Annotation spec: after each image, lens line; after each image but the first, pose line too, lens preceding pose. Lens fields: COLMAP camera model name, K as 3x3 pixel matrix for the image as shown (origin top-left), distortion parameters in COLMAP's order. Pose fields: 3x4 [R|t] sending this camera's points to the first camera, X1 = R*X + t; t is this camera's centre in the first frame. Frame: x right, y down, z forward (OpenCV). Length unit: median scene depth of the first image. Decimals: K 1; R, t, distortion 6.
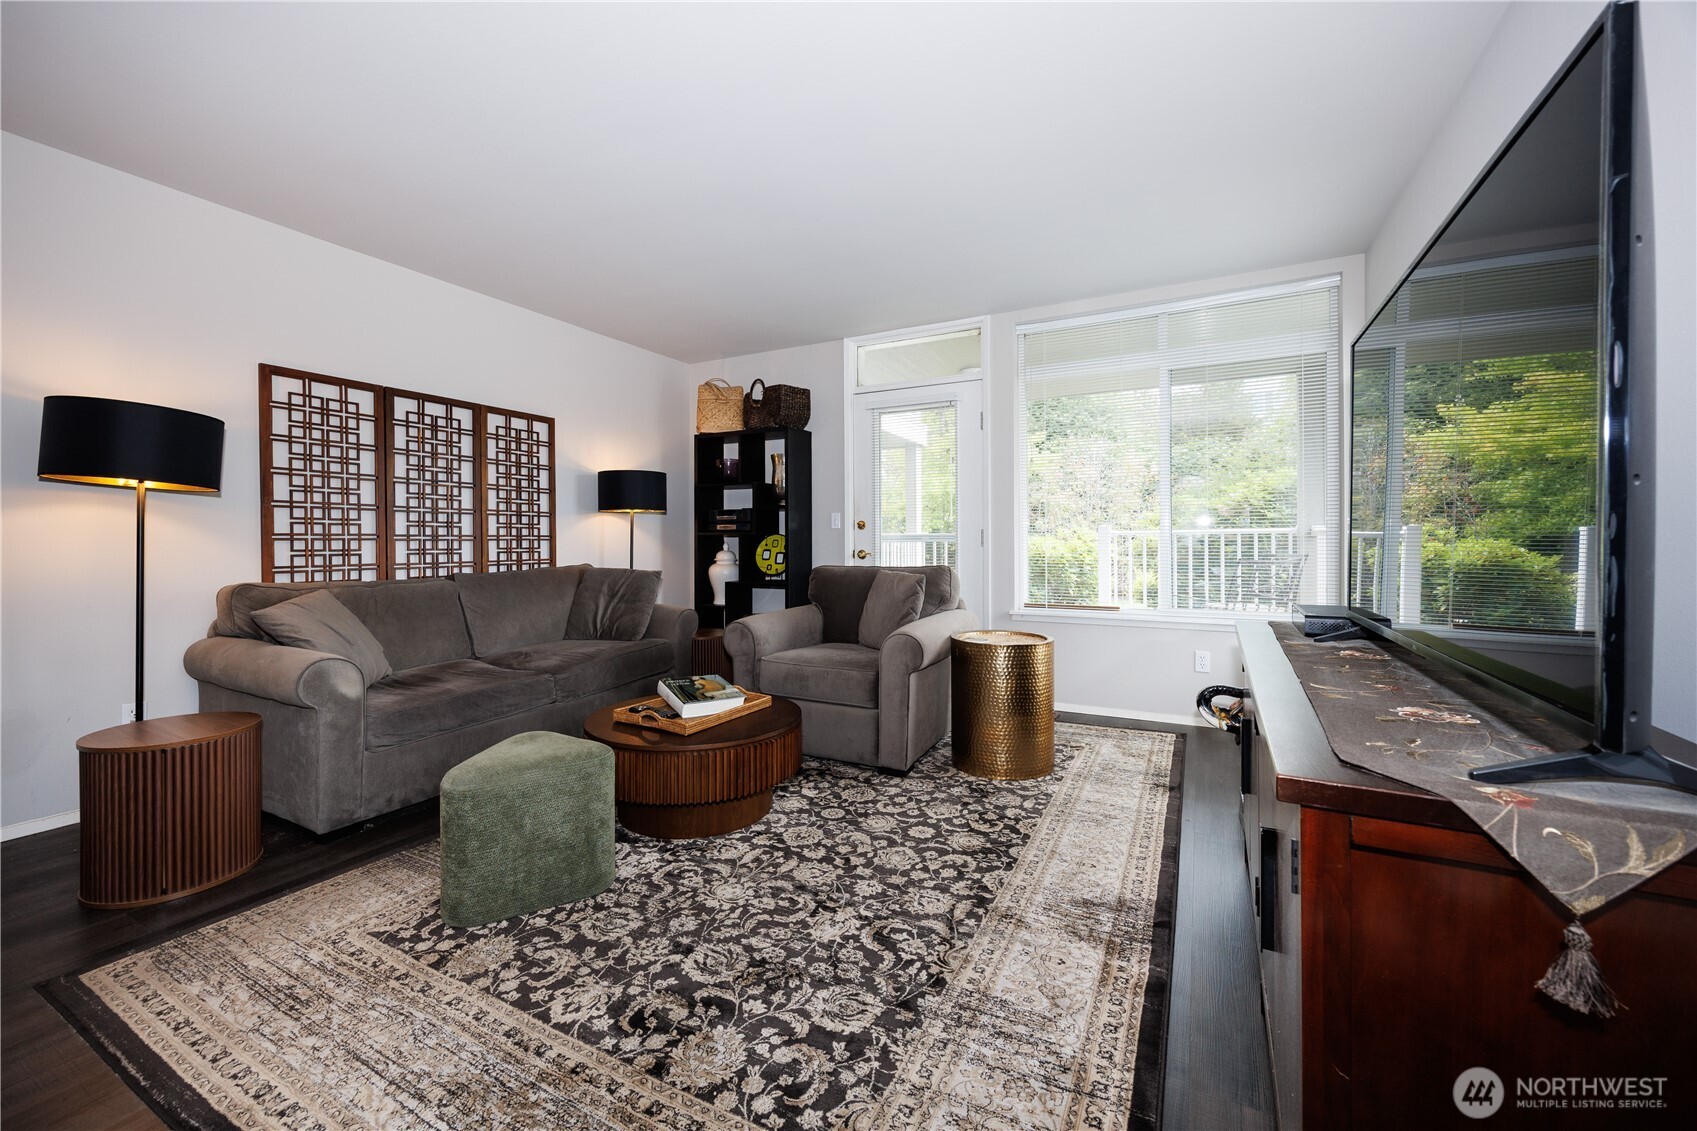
lens RADIAL K [[663.8, 0, 850.0], [0, 663.8, 550.7], [0, 0, 1]] dist [0.006363, -0.000293]
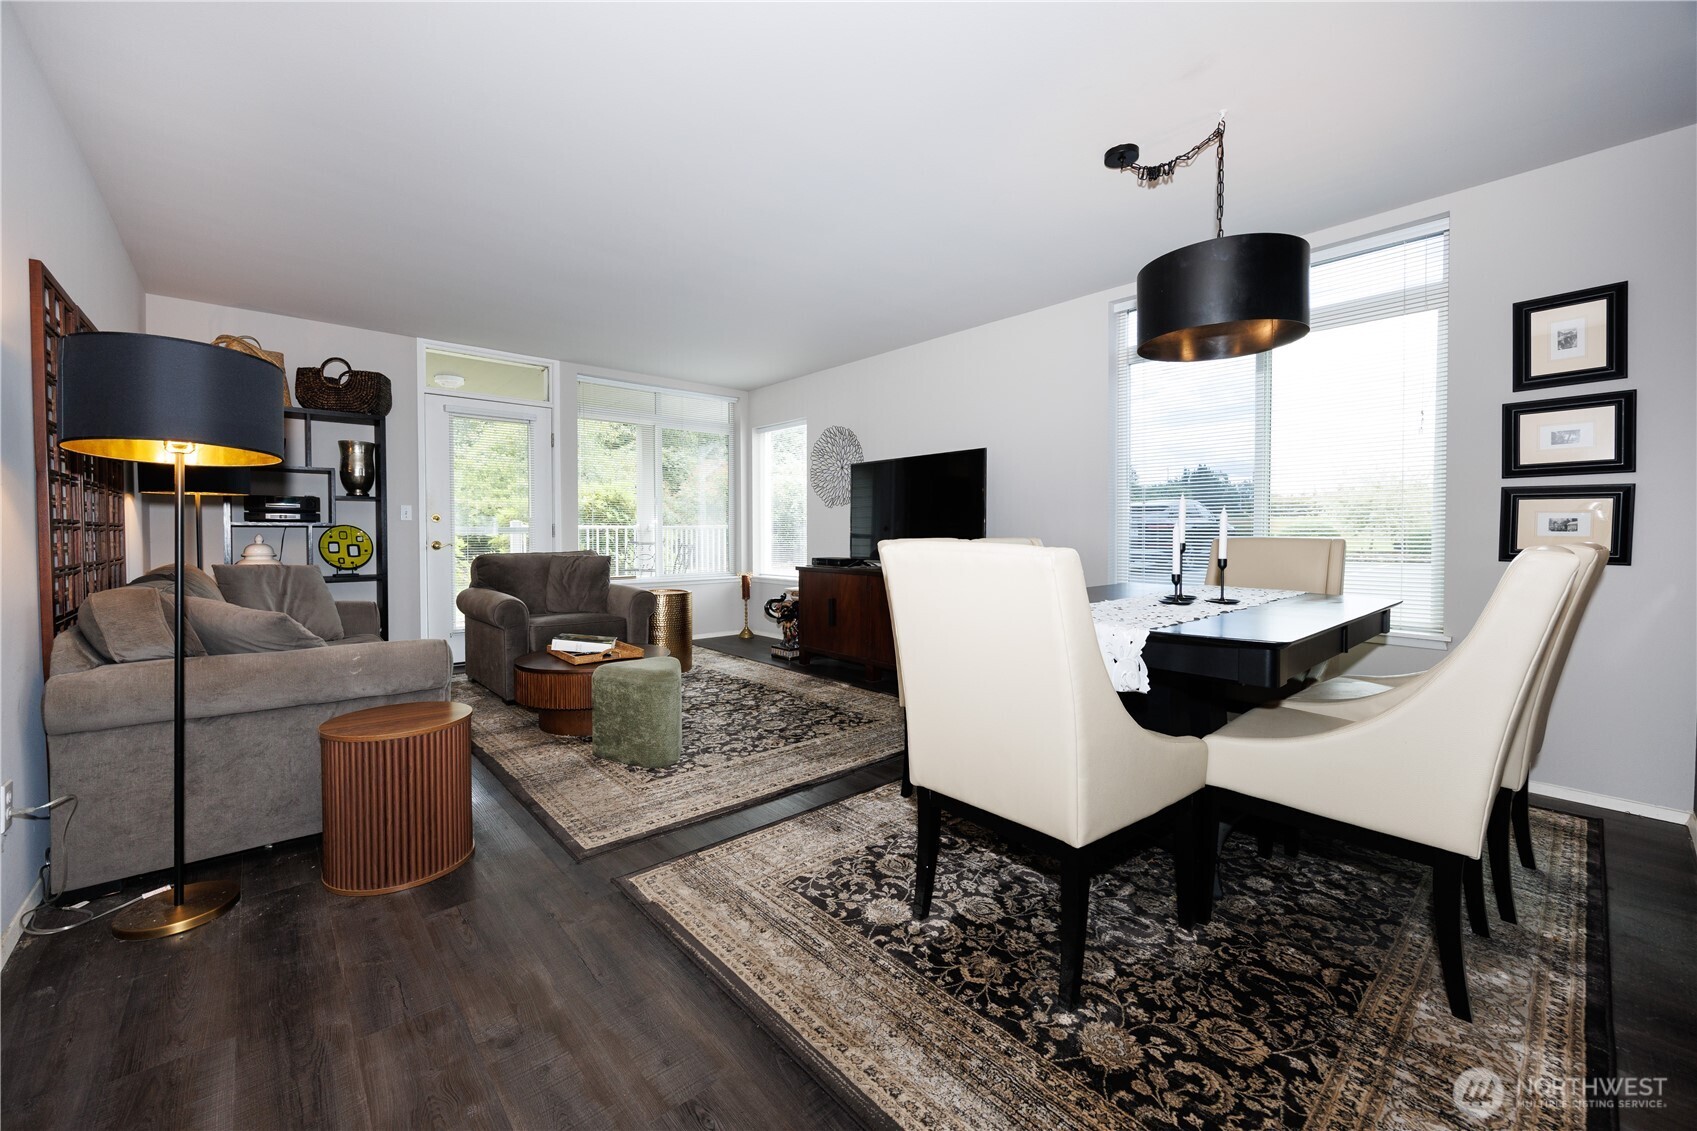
lens RADIAL K [[663.8, 0, 833.0], [0, 663.8, 563.4], [0, 0, 1]] dist [0.006363, -0.000293]
pose [[0.362732, -0.049139, 0.930597, -2.101219], [0.009917, 0.998756, 0.048873, -0.022623], [-0.931841, -0.008500, 0.362768, 0.016322]]
